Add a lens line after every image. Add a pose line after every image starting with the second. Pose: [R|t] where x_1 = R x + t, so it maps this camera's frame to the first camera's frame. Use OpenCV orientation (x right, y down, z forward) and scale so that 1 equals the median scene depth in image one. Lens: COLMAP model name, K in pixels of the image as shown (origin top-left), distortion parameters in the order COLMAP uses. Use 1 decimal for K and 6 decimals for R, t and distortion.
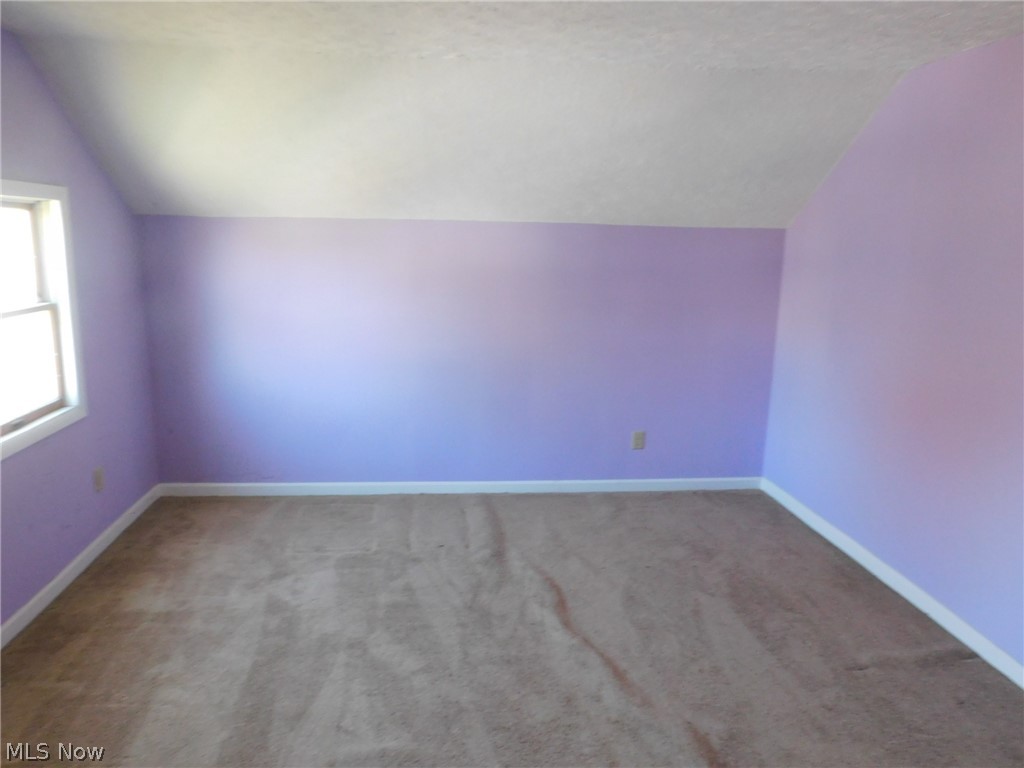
lens RADIAL K [[732.9, 0, 508.8], [0, 732.9, 385.2], [0, 0, 1]] dist [-0.001145, -0.002679]
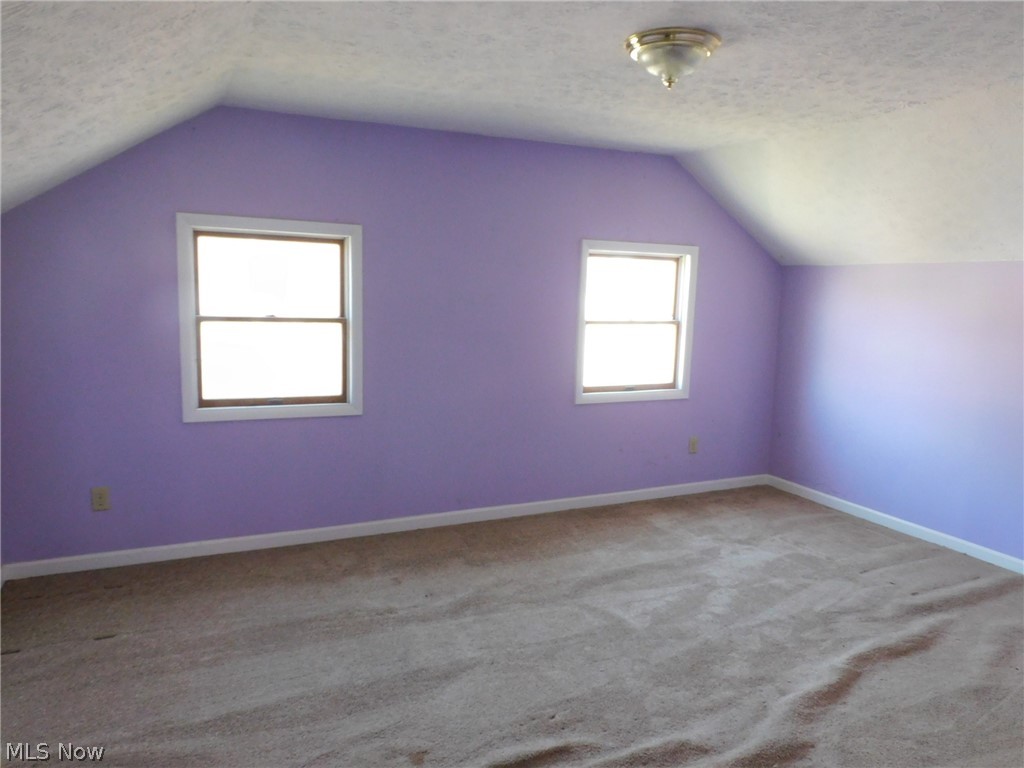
lens RADIAL K [[732.9, 0, 512.1], [0, 732.9, 381.1], [0, 0, 1]] dist [-0.001145, -0.002679]
pose [[0.340867, 0.112798, -0.933320, 0.718604], [-0.210428, 0.976741, 0.041194, 0.023094], [0.916259, 0.182355, 0.356675, 0.146216]]
